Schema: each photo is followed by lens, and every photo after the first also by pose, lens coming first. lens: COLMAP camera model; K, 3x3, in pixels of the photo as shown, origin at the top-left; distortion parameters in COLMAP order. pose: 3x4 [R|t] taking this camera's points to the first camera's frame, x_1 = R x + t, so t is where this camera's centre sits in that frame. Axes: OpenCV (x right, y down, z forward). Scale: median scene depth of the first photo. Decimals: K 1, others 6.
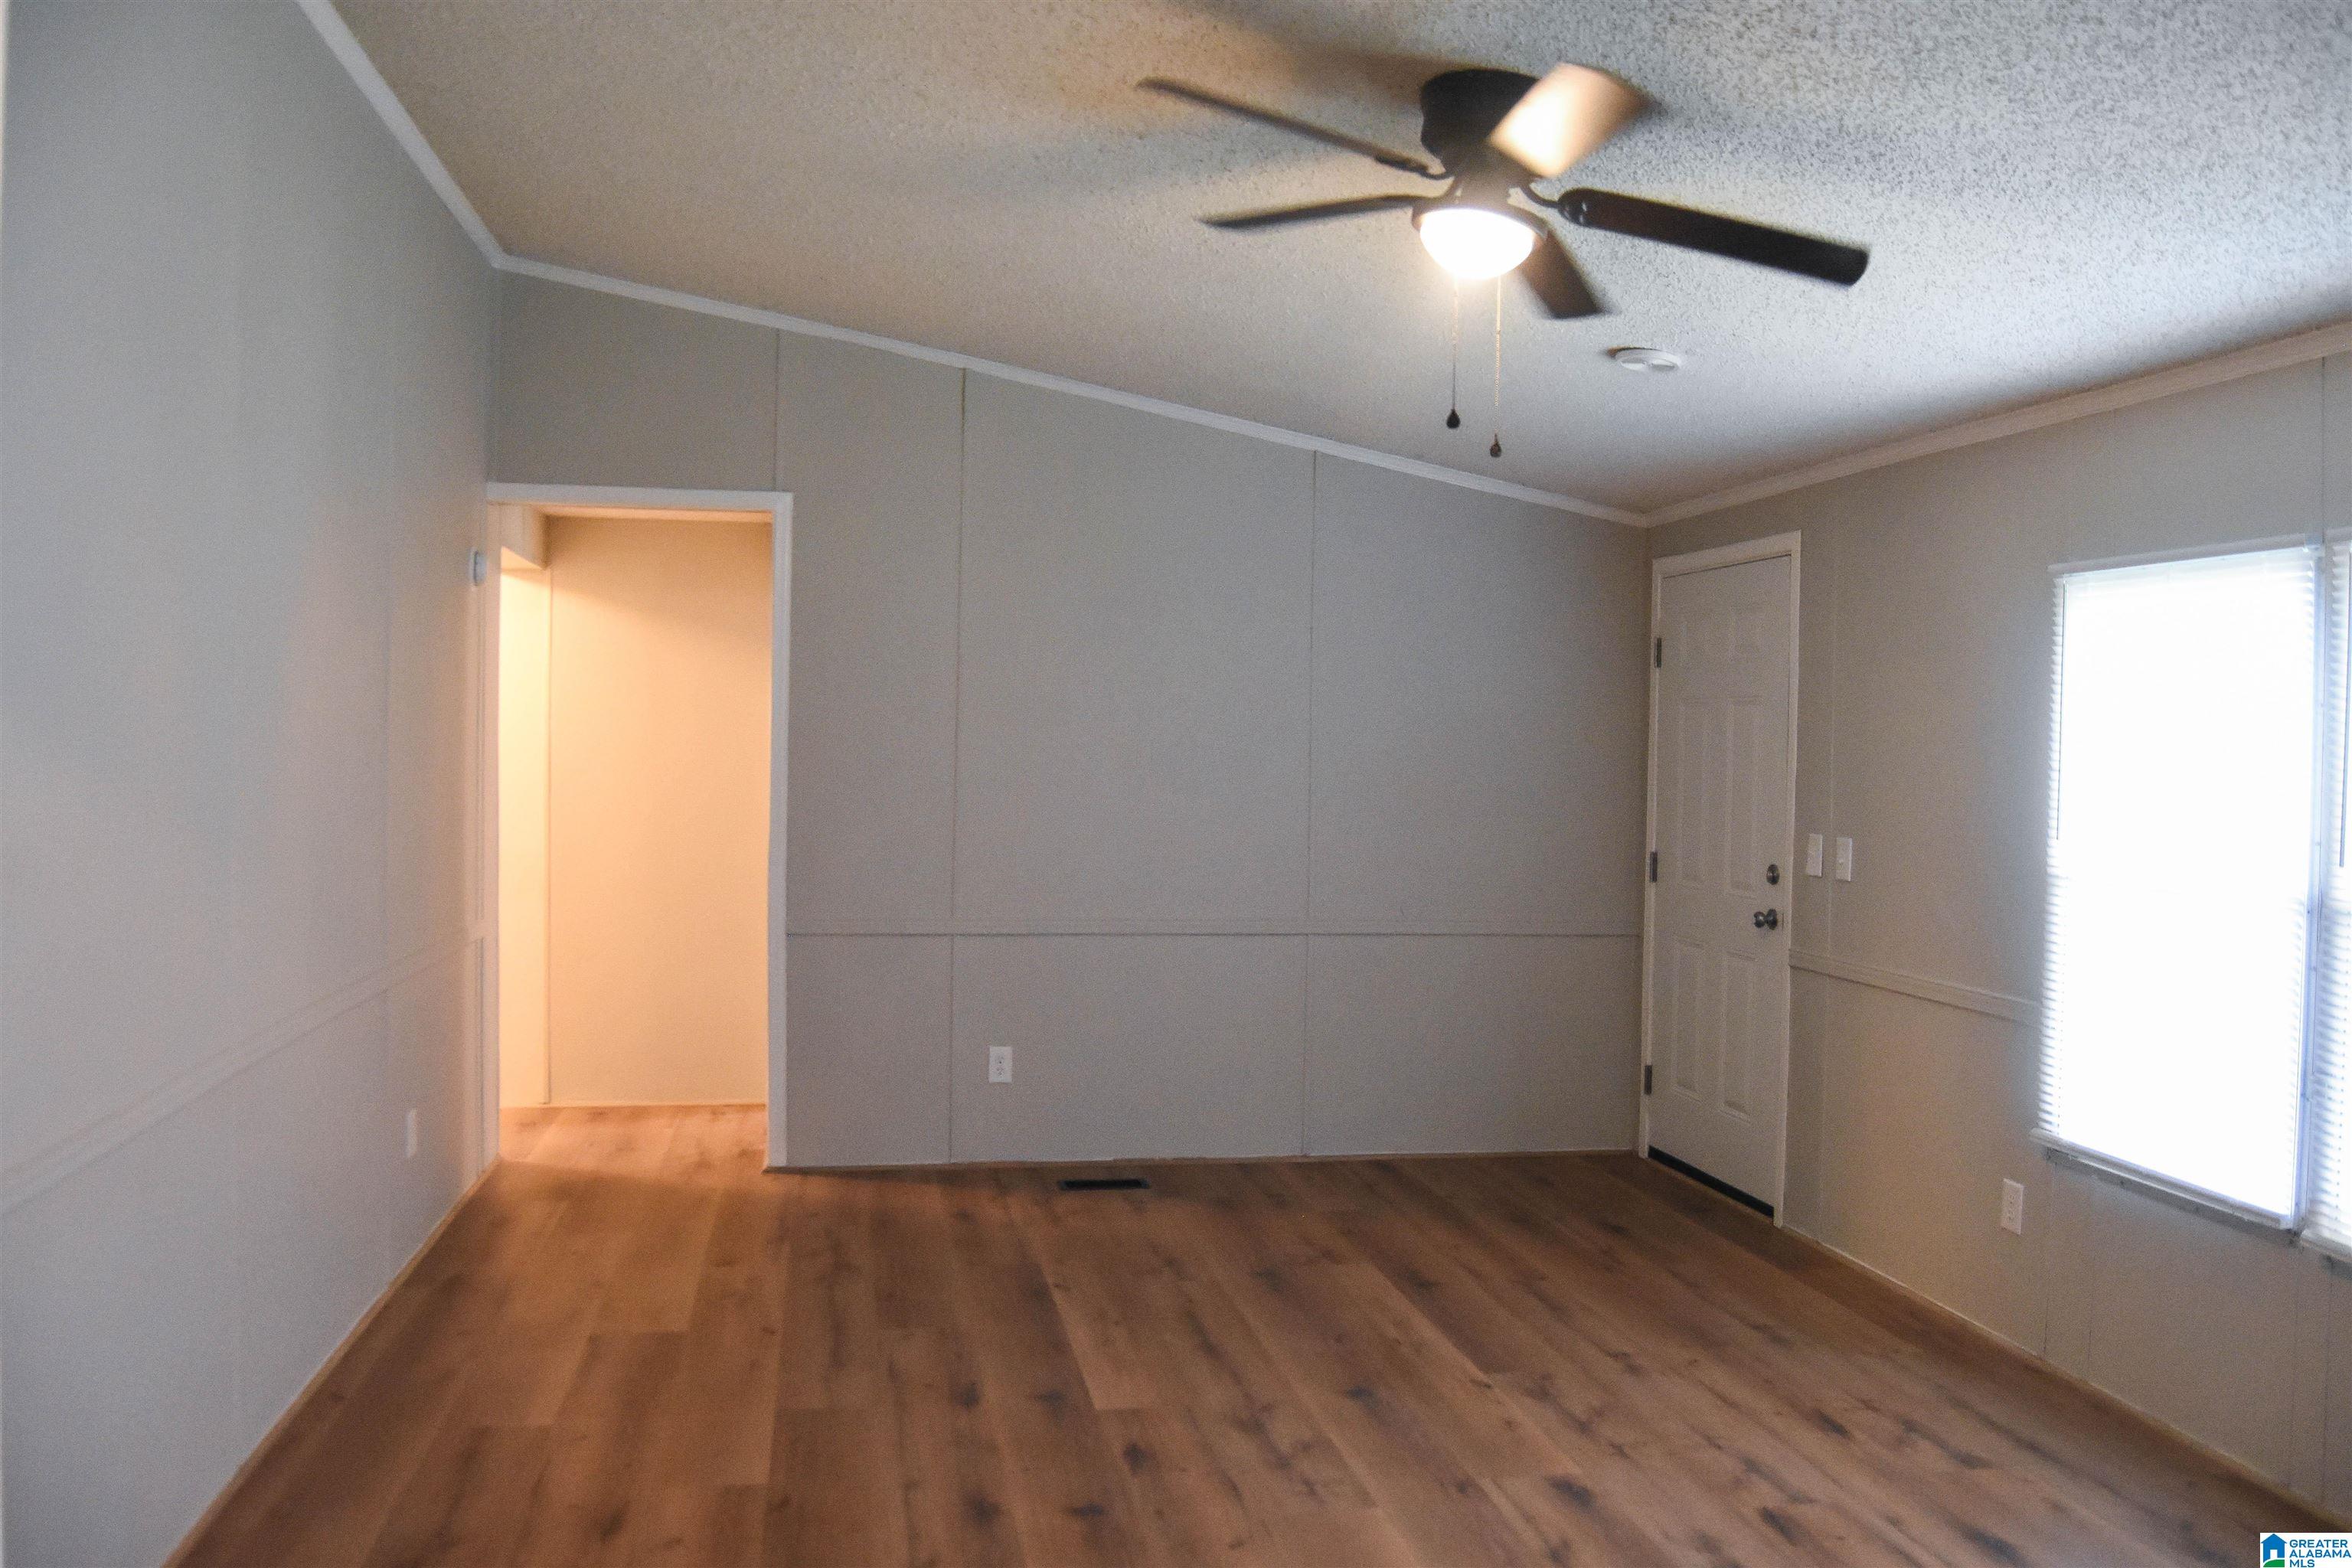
lens RADIAL K [[1878.4, 0, 1188.6], [0, 1878.4, 781.8], [0, 0, 1]] dist [-0.092413, 0.039460]
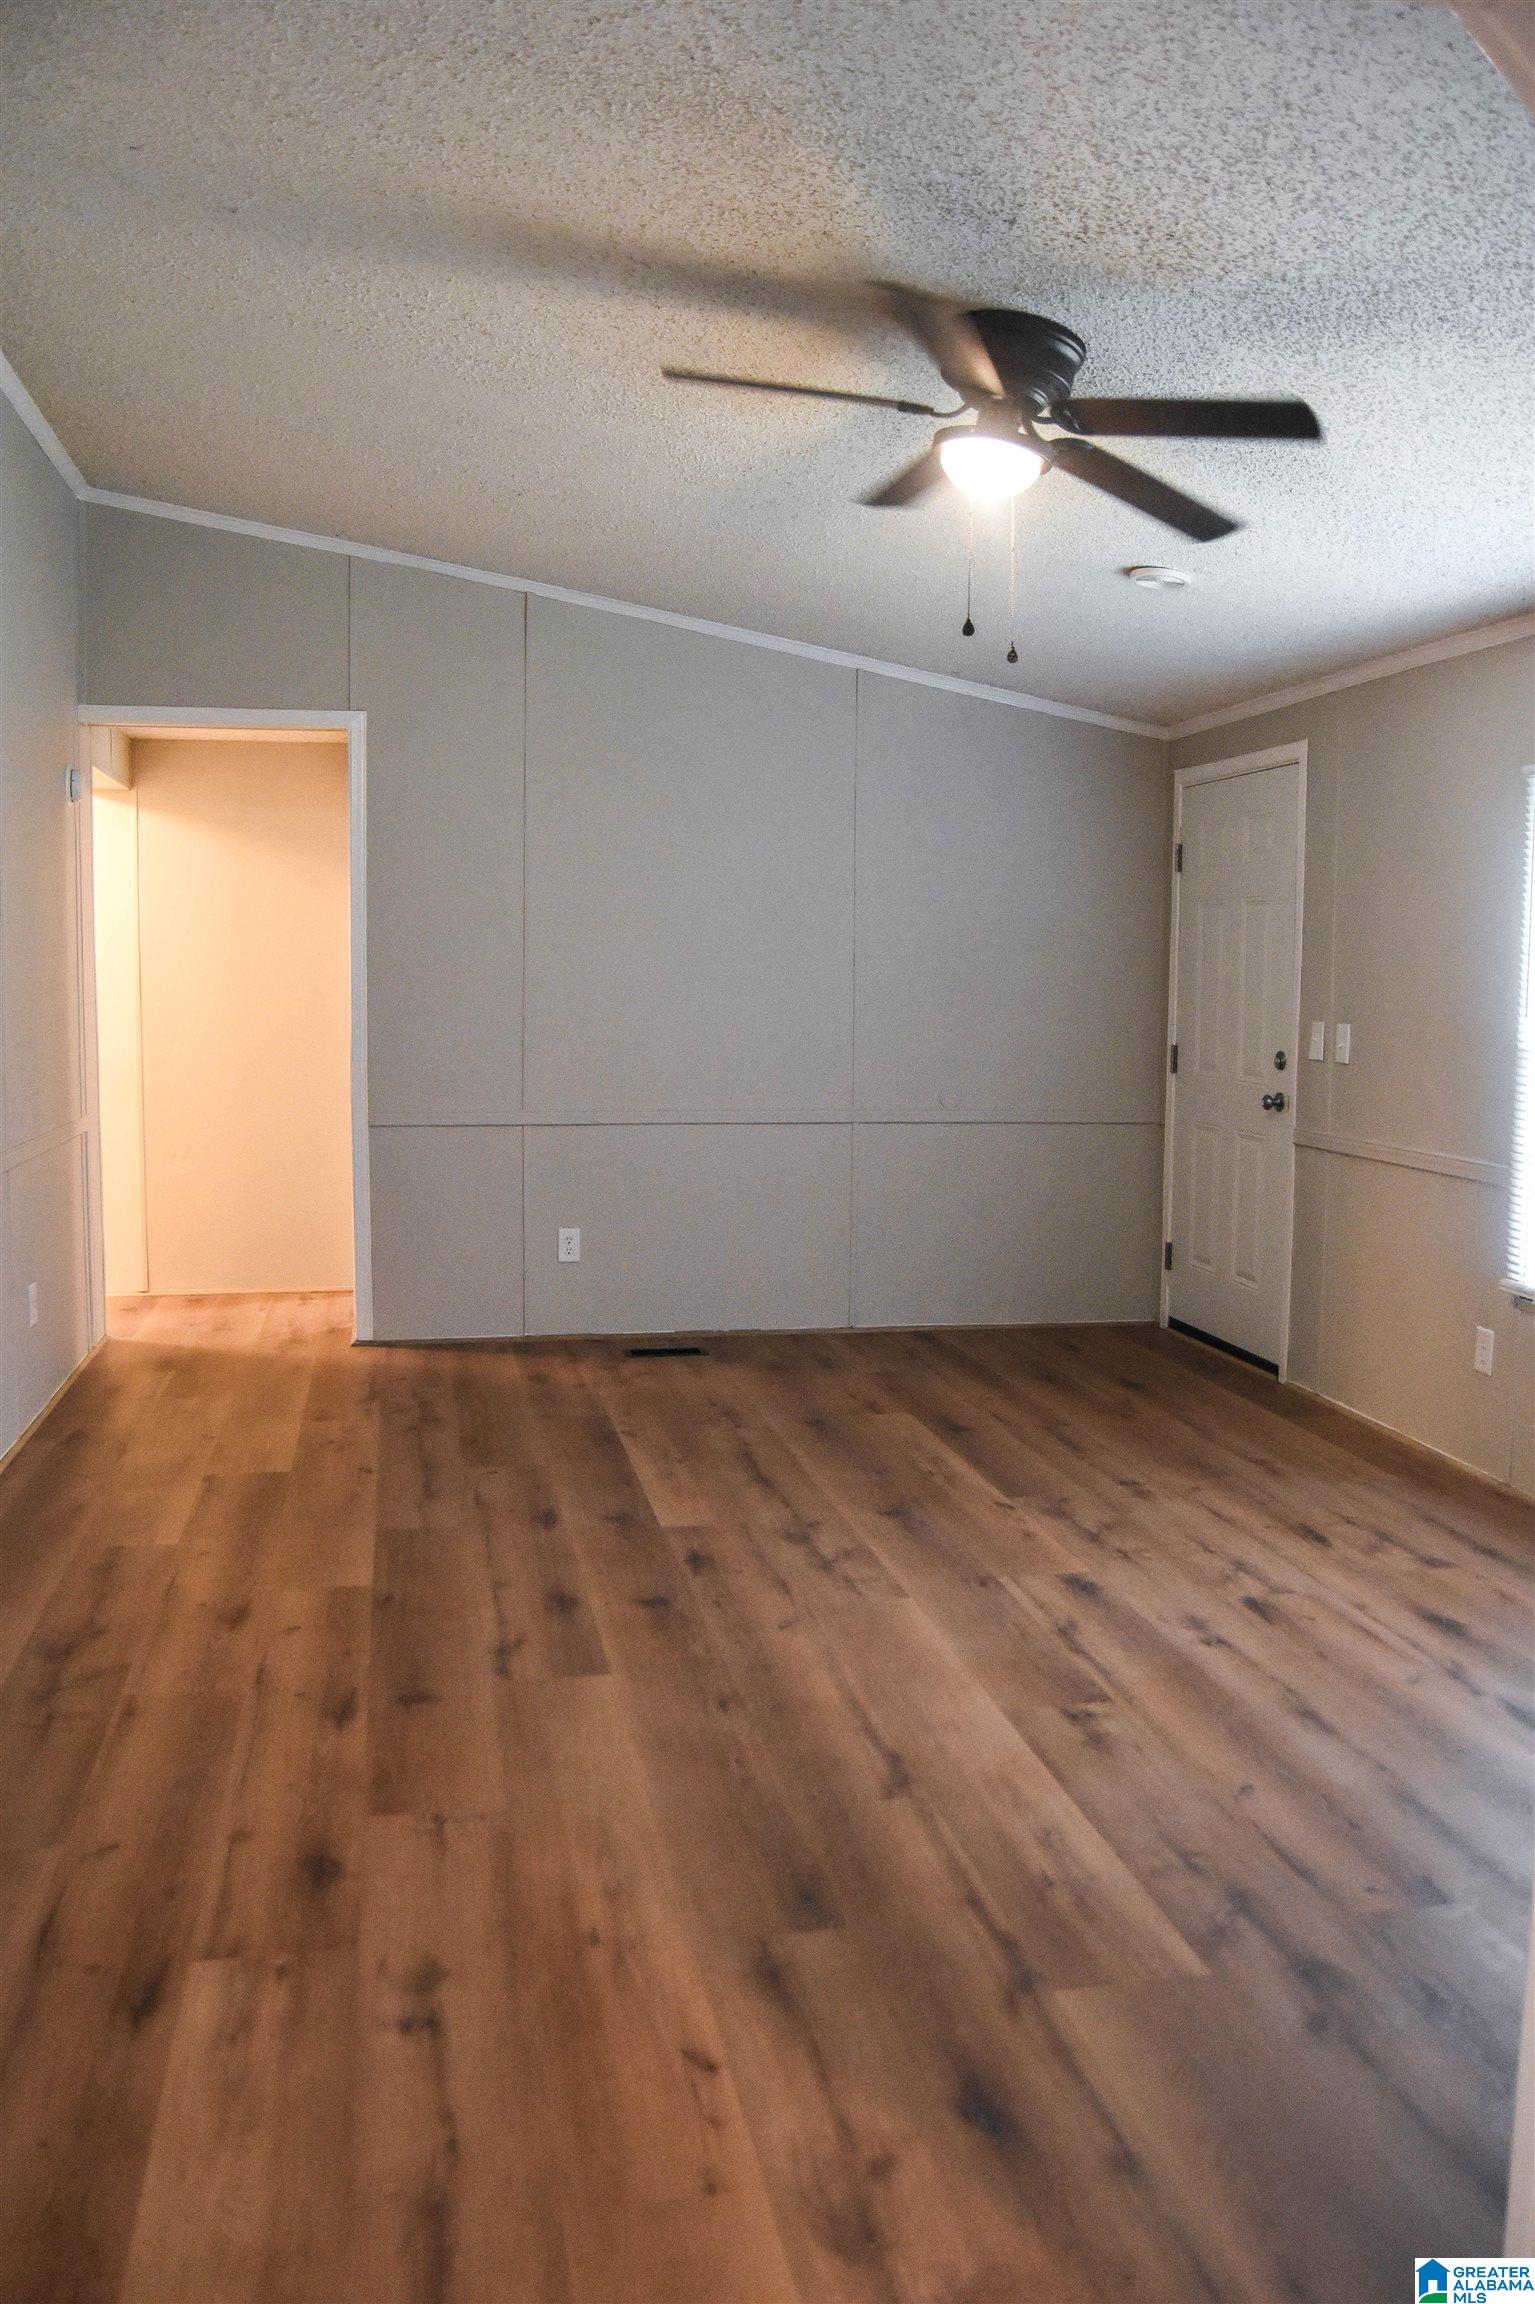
lens RADIAL K [[1846.8, 0, 767.5], [0, 1846.8, 1152.0], [0, 0, 1]] dist [-0.095399, 0.043421]
pose [[0.999903, -0.008850, 0.010748, 0.004281], [0.008012, 0.997104, 0.075628, 0.025823], [-0.011386, -0.075535, 0.997078, -0.085466]]
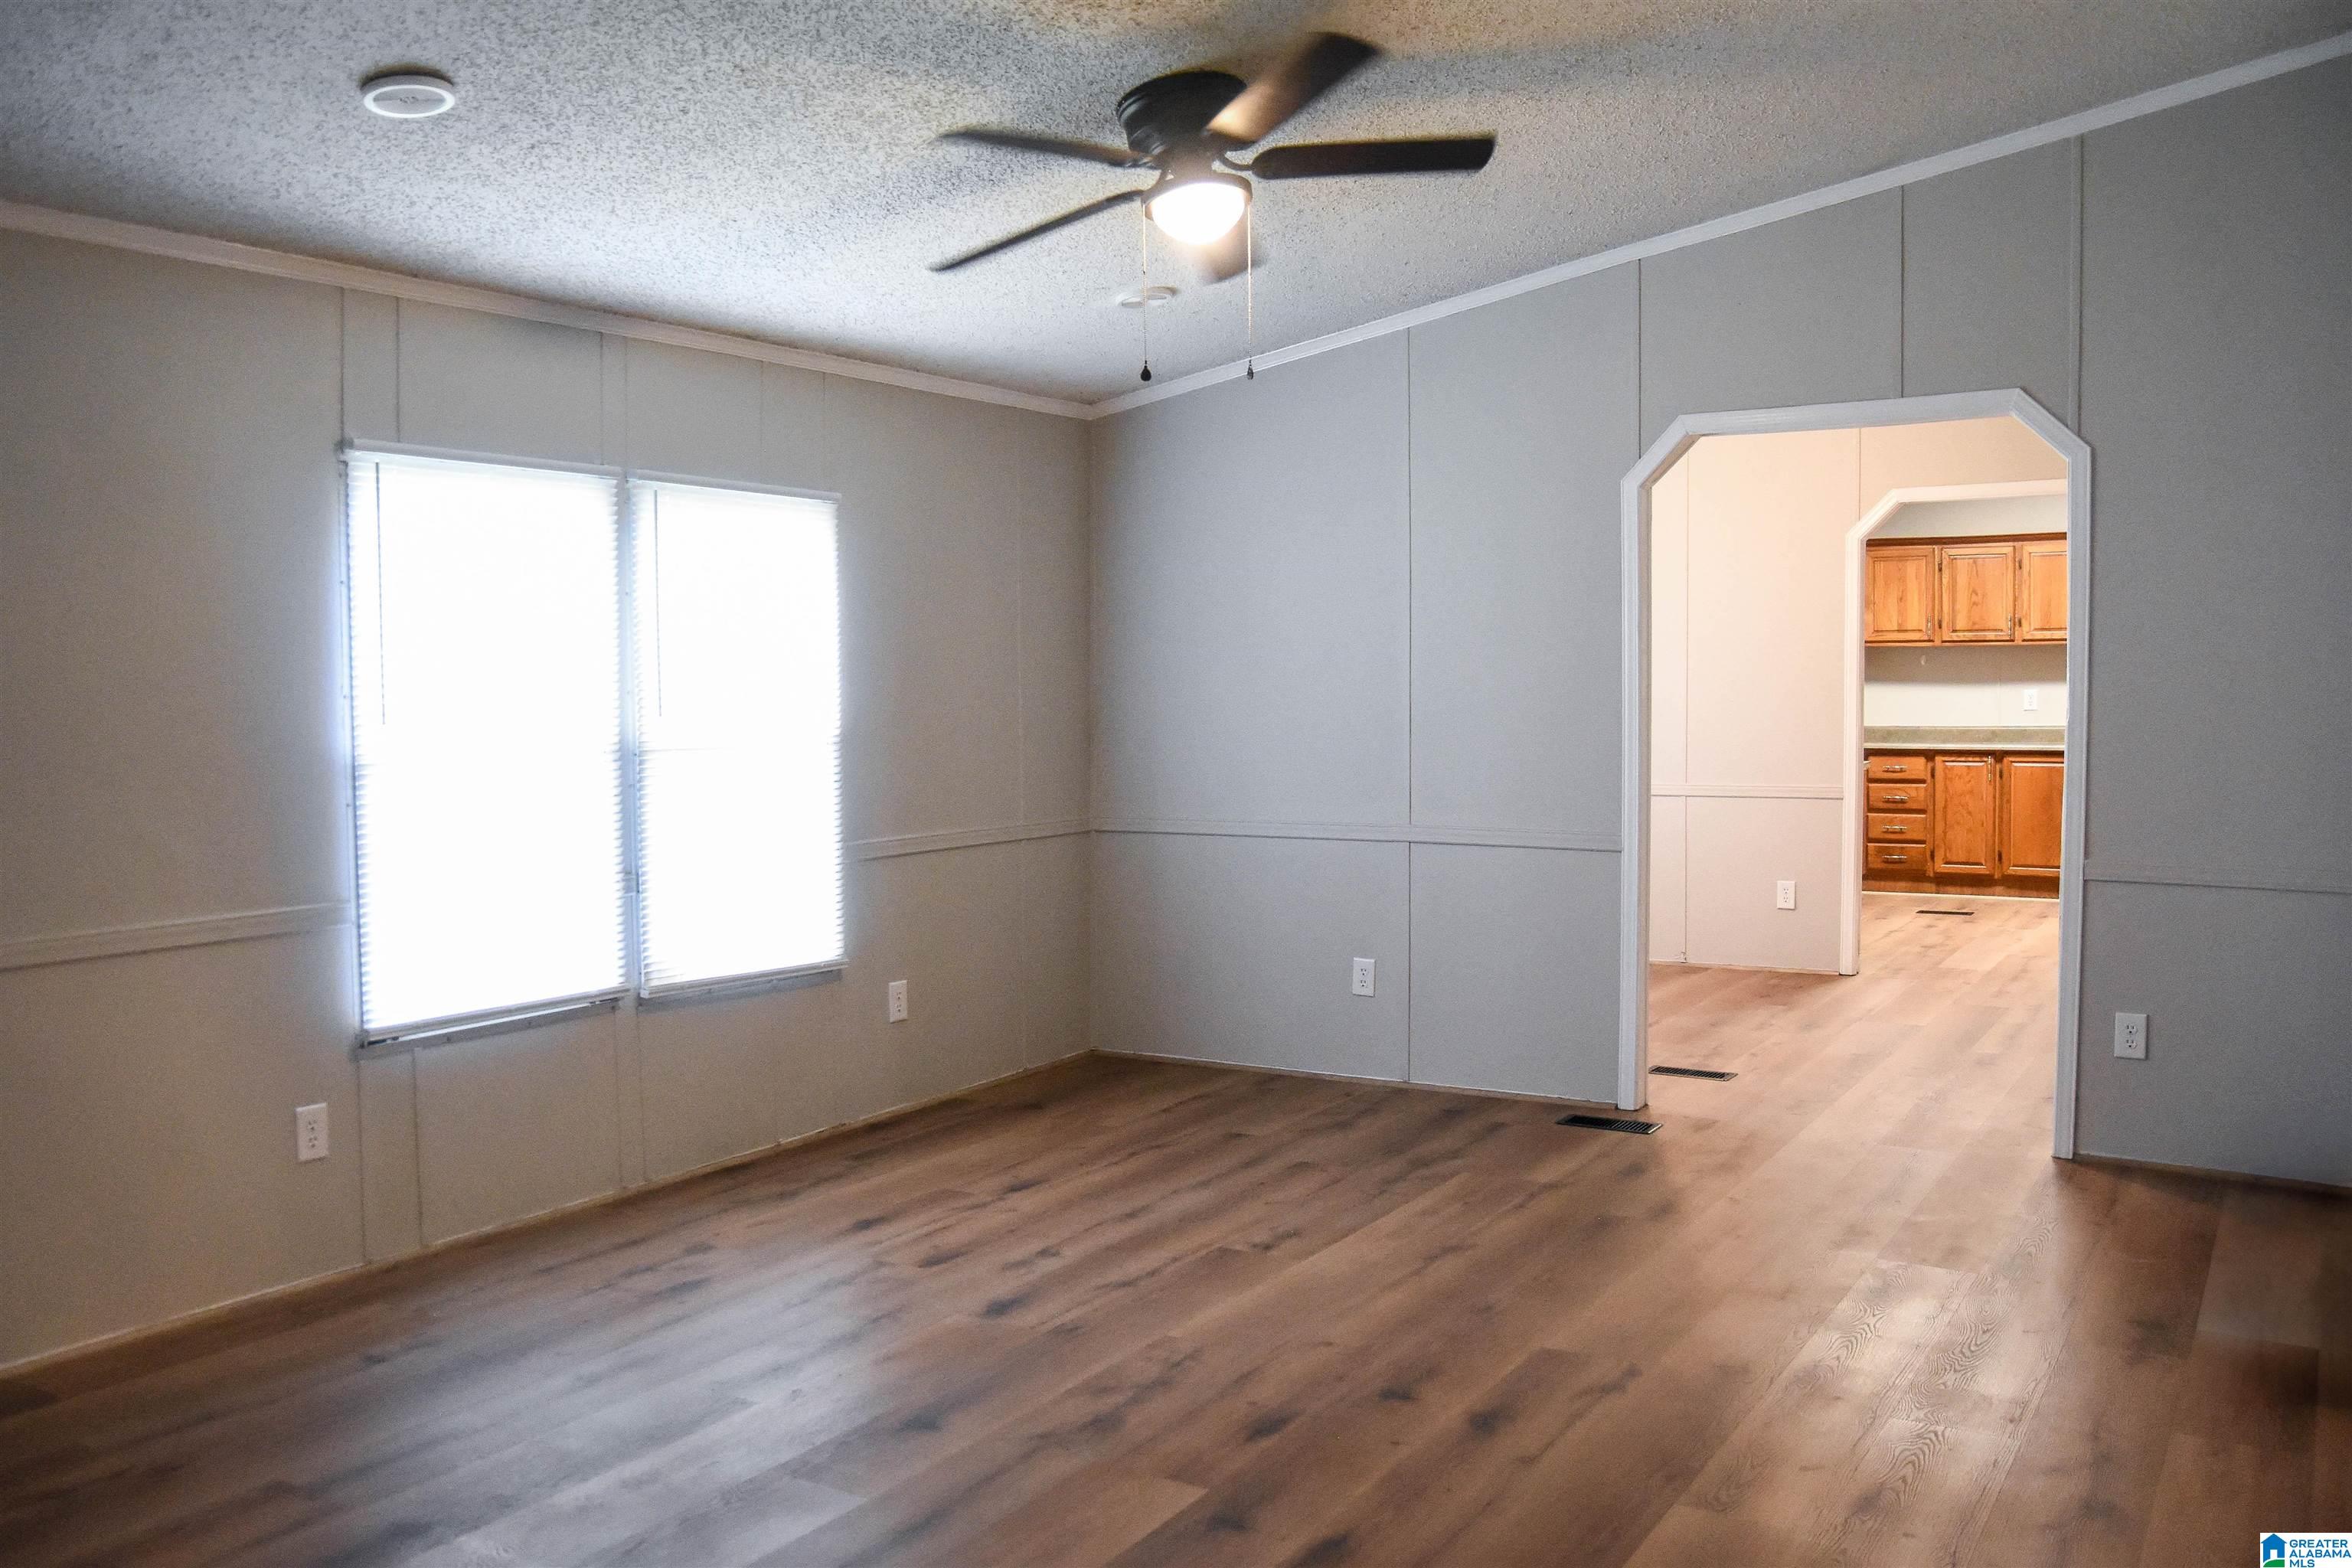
lens RADIAL K [[1878.4, 0, 1188.6], [0, 1878.4, 781.8], [0, 0, 1]] dist [-0.092413, 0.039460]
pose [[-0.738450, -0.052040, 0.672297, -0.500779], [0.009994, 0.996063, 0.088080, -0.019844], [-0.674234, 0.071762, -0.735023, 1.426871]]
